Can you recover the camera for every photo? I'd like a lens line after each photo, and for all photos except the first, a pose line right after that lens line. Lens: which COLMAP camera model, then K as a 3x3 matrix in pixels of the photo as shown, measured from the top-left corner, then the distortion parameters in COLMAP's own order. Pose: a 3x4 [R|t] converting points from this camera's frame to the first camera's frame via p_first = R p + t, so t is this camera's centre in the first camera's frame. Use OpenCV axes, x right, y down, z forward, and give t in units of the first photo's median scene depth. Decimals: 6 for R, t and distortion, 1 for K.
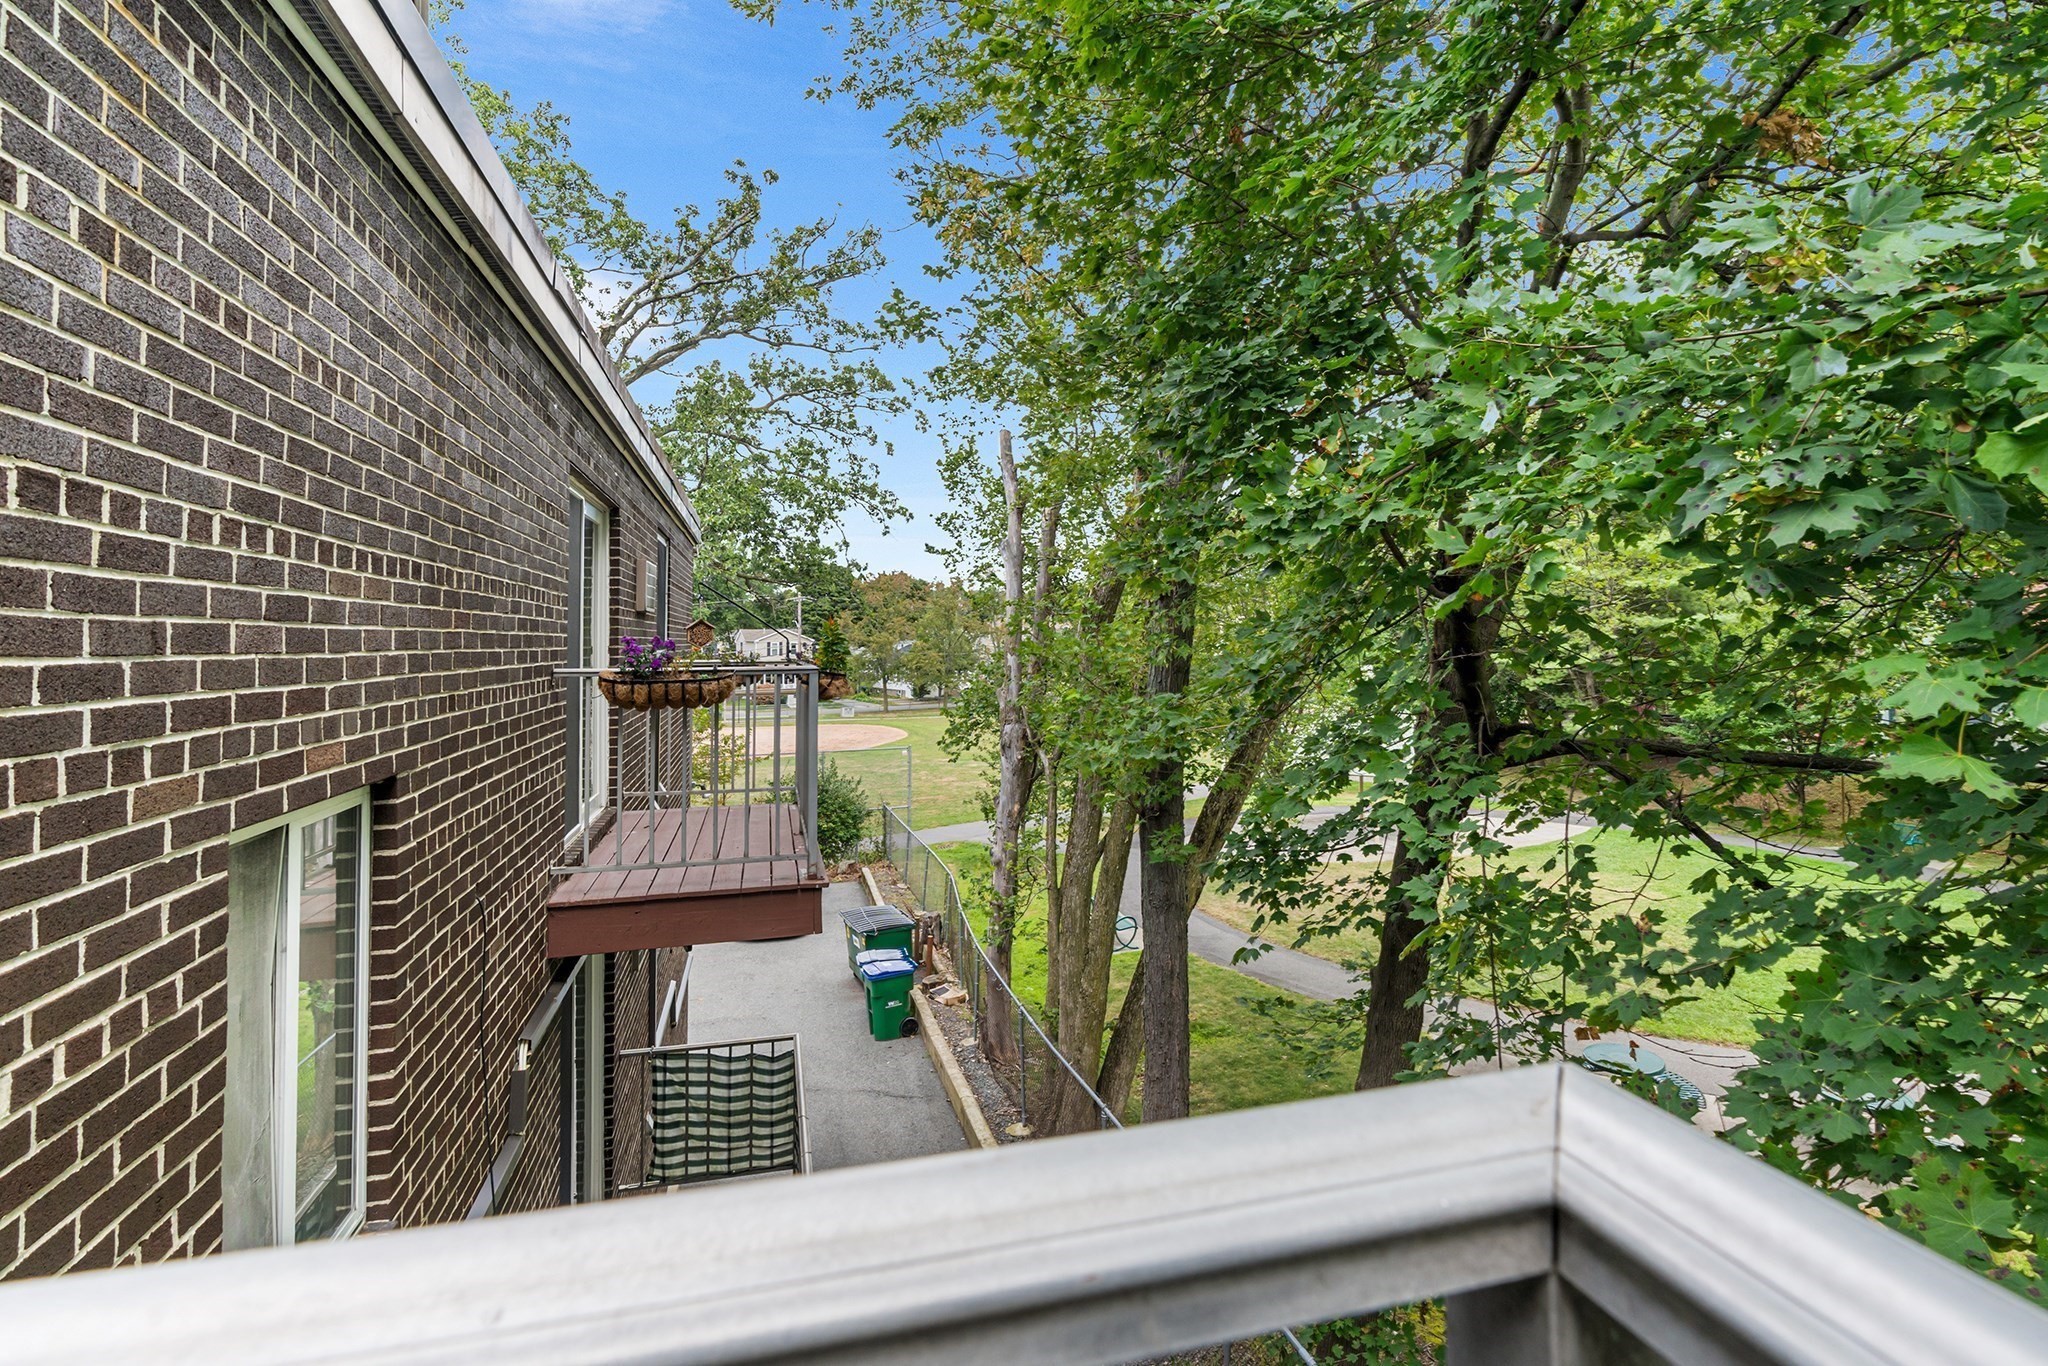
lens RADIAL K [[971.0, 0, 1027.8], [0, 971.0, 652.3], [0, 0, 1]] dist [-0.001558, 0.000667]
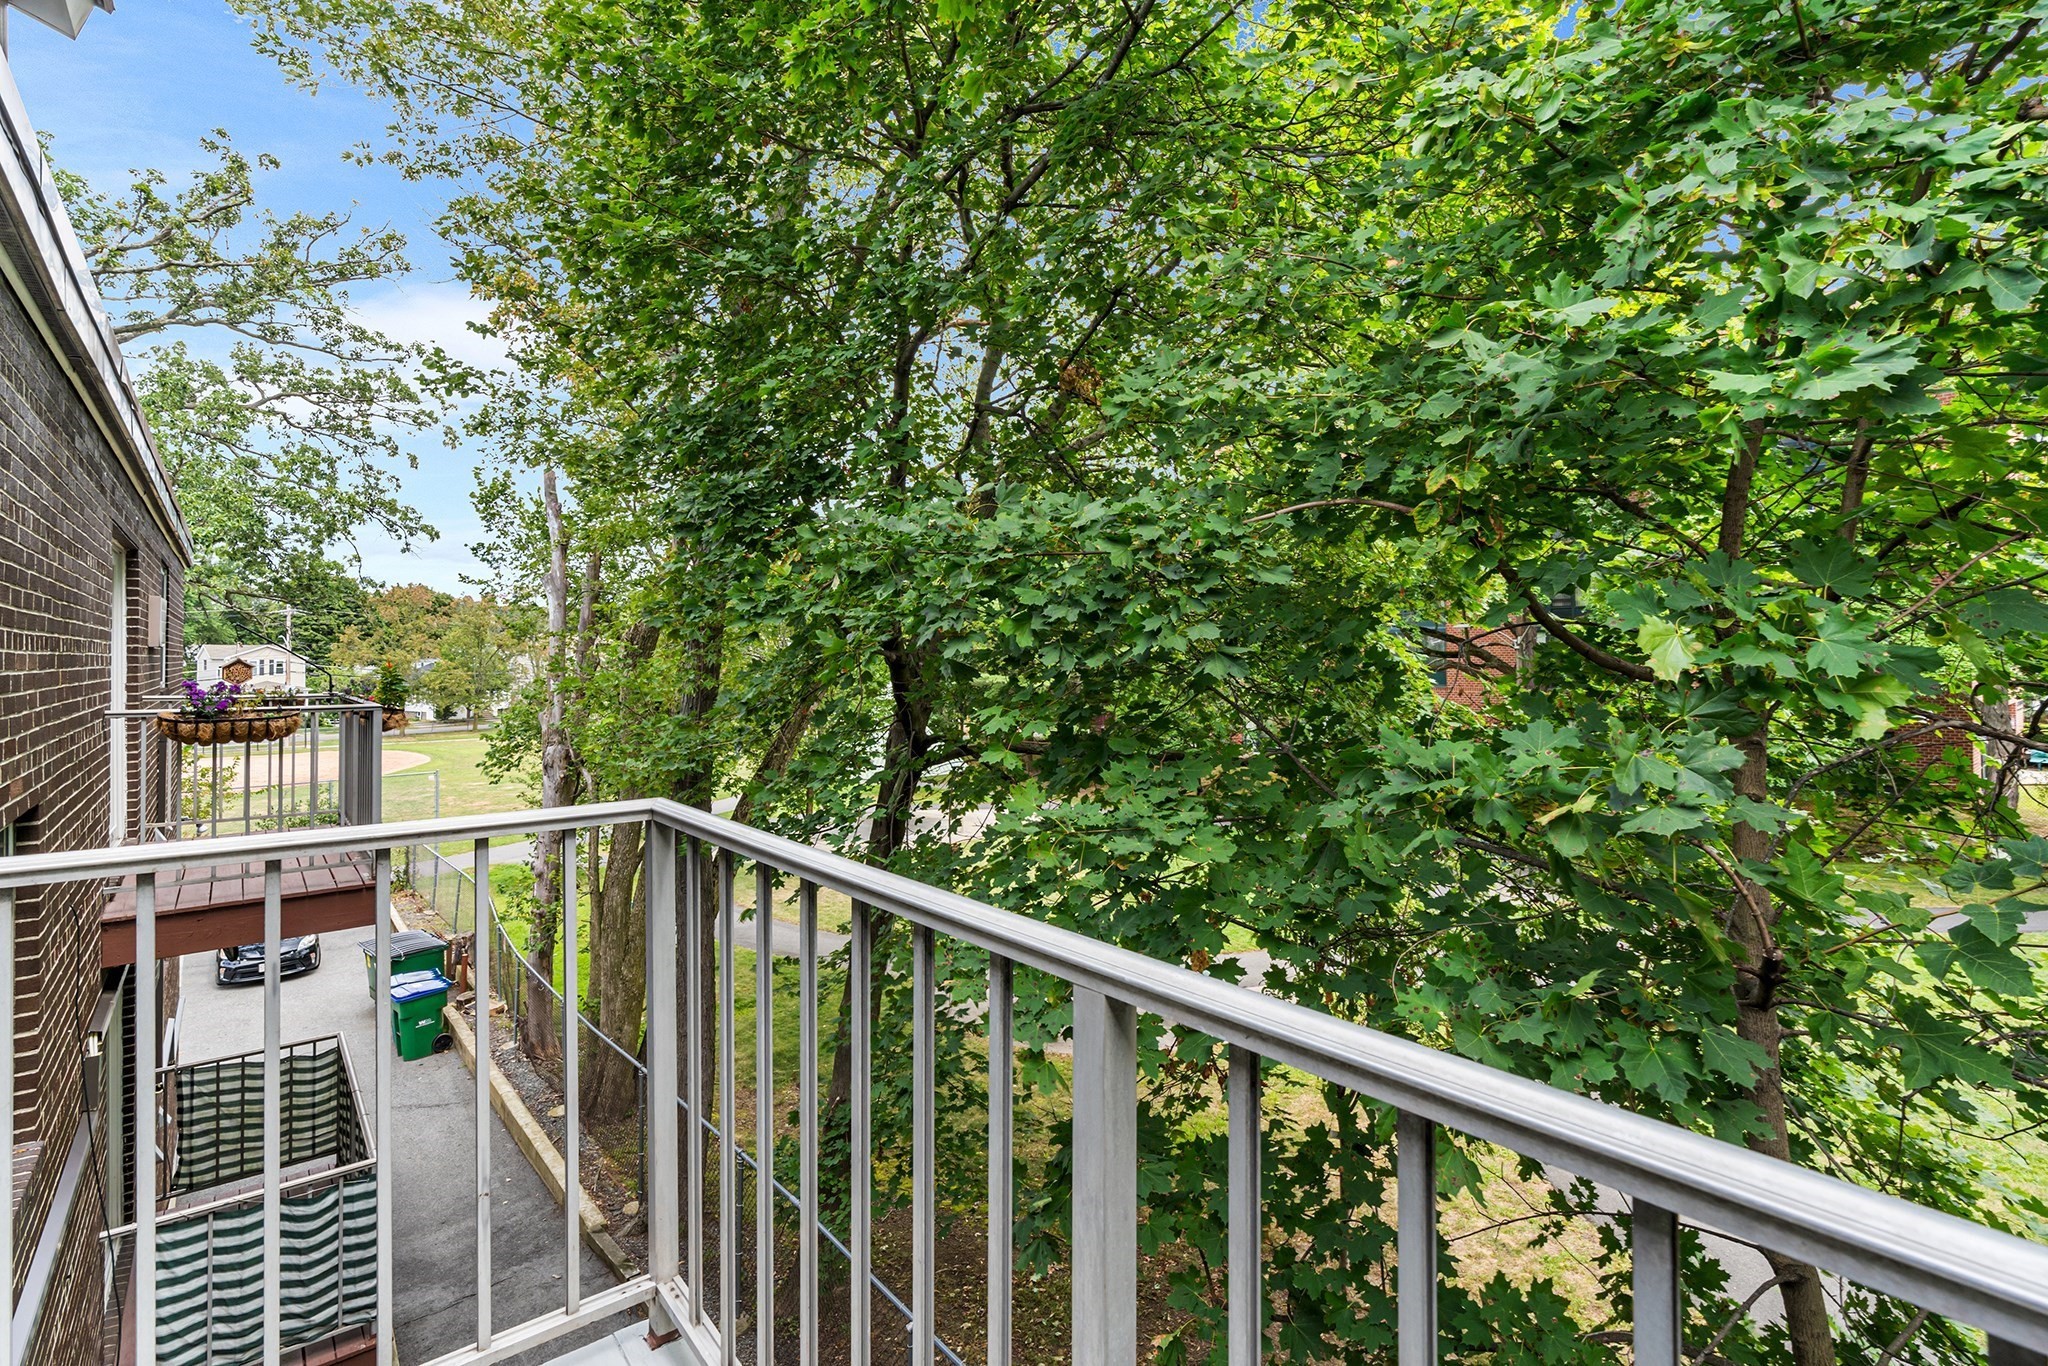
lens RADIAL K [[951.0, 0, 1024.7], [0, 951.0, 662.8], [0, 0, 1]] dist [-0.013031, 0.005523]
pose [[0.901445, 0.005288, 0.432861, -0.001837], [-0.003629, 0.999983, -0.004659, -0.014685], [-0.432879, 0.002629, 0.901448, -0.174928]]
